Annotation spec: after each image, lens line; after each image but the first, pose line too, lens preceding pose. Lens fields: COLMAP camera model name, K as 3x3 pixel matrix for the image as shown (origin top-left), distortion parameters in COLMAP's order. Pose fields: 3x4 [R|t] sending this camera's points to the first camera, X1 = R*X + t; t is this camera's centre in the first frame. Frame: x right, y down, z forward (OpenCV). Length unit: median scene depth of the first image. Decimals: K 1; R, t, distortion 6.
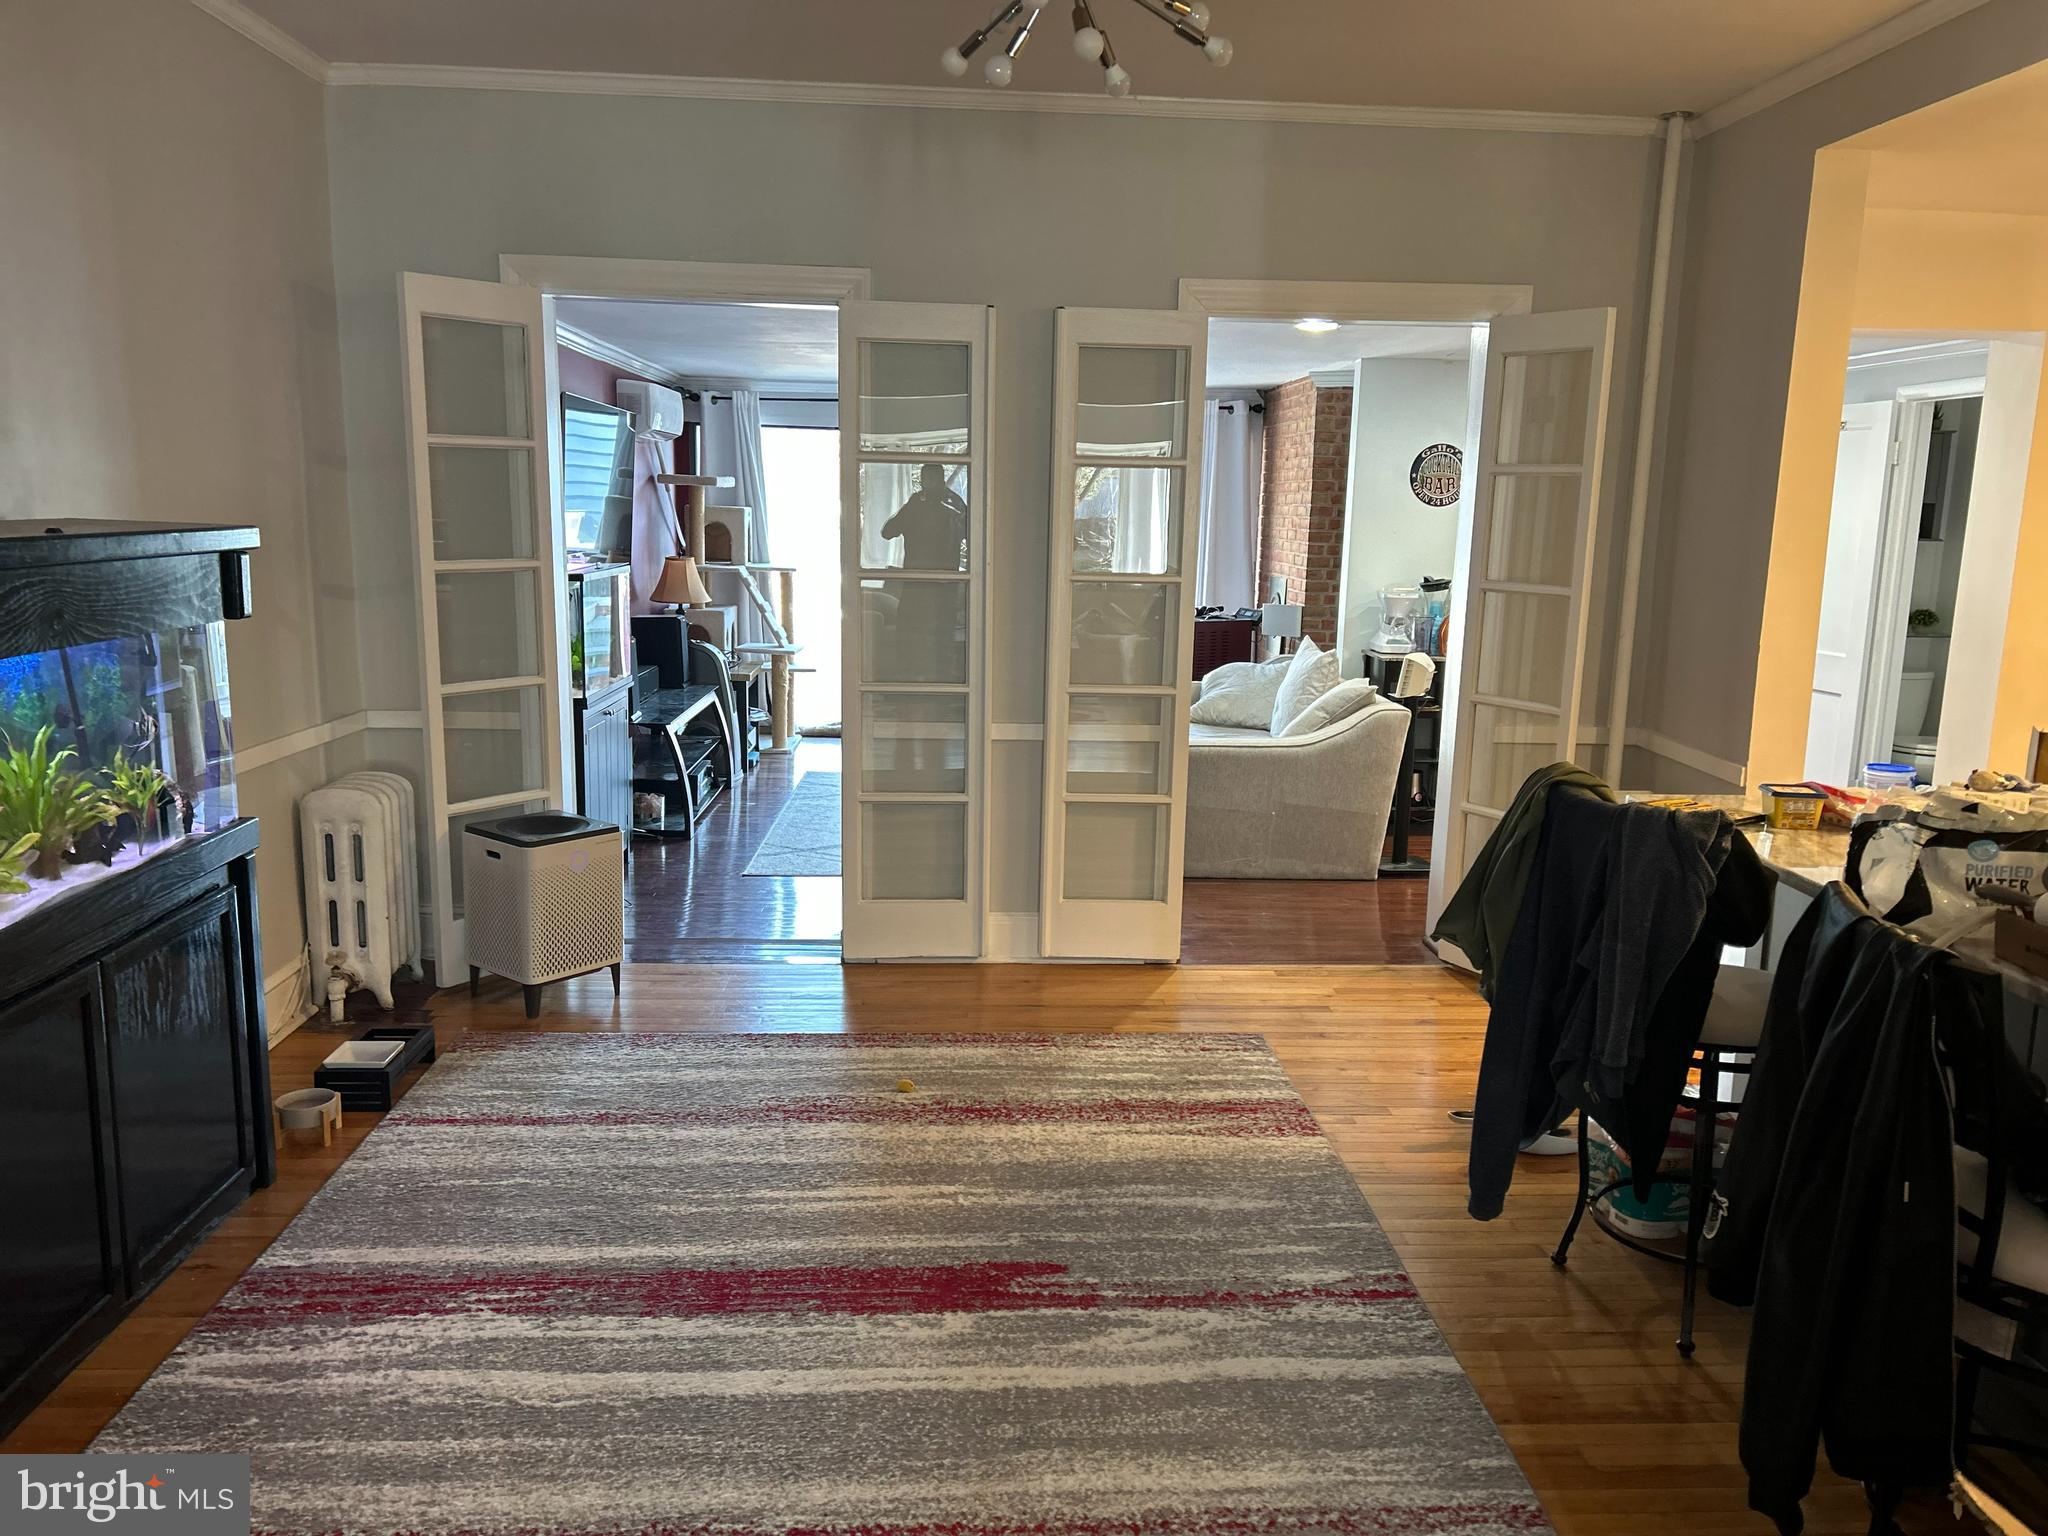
lens RADIAL K [[1557.6, 0, 1019.8], [0, 1557.6, 771.2], [0, 0, 1]] dist [0.033966, -0.007558]
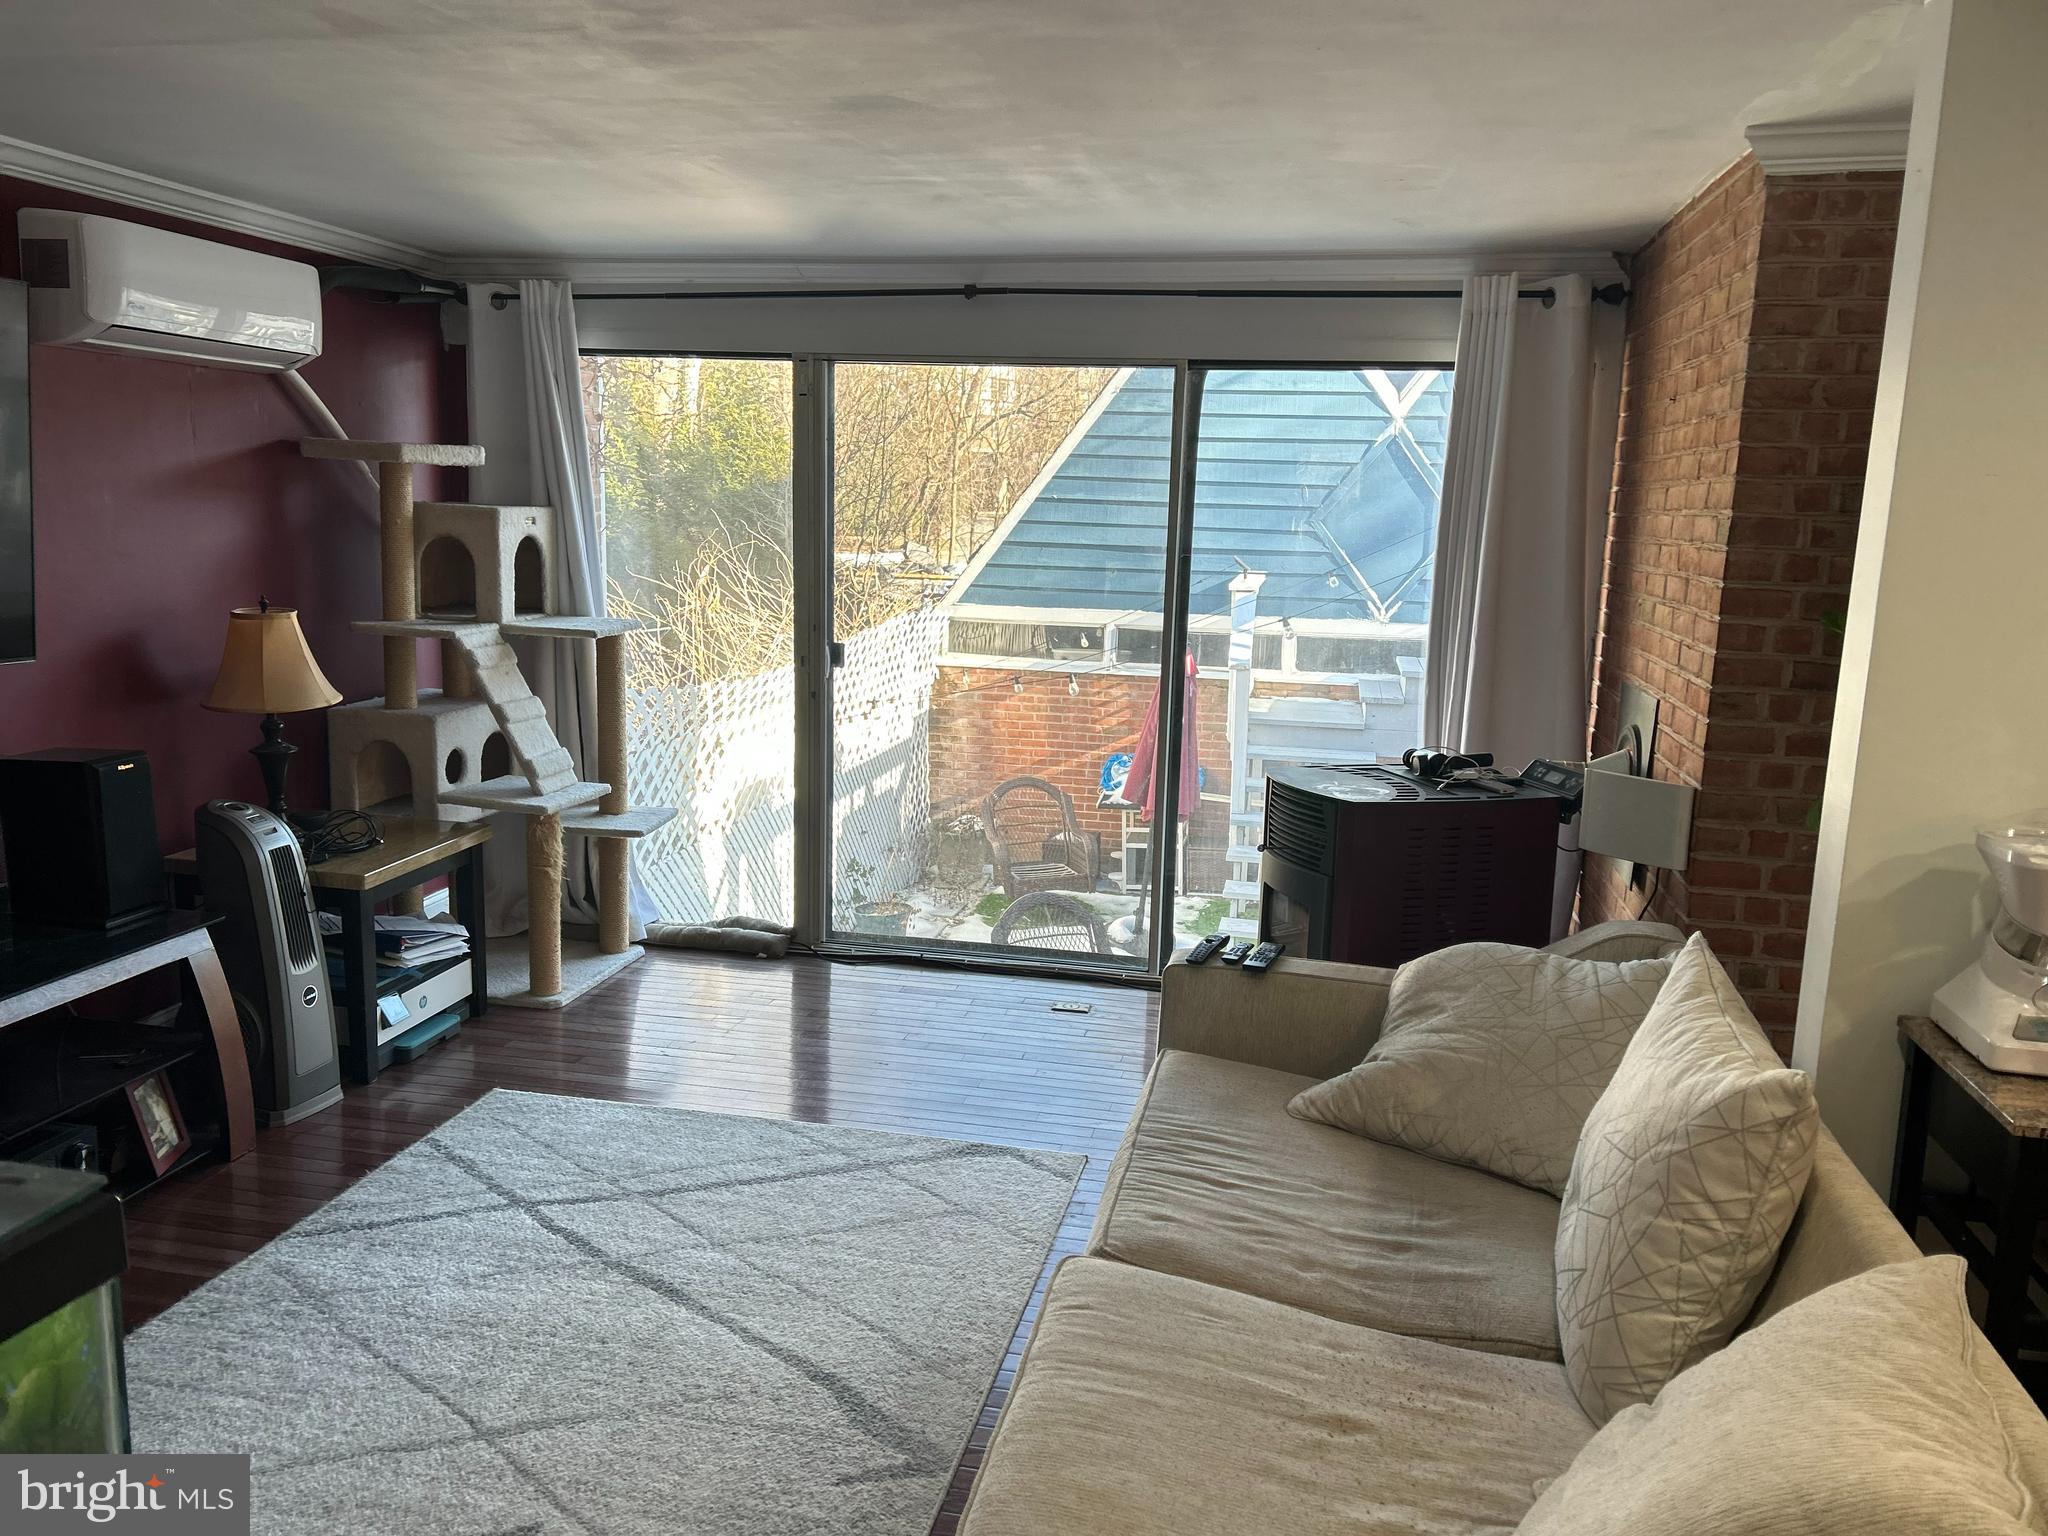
lens RADIAL K [[1557.6, 0, 1028.3], [0, 1557.6, 762.5], [0, 0, 1]] dist [0.033966, -0.007558]
pose [[0.971553, 0.047120, -0.232086, 0.112120], [-0.050335, 0.998701, -0.007945, -0.098965], [0.231410, 0.019401, 0.972663, 0.593956]]
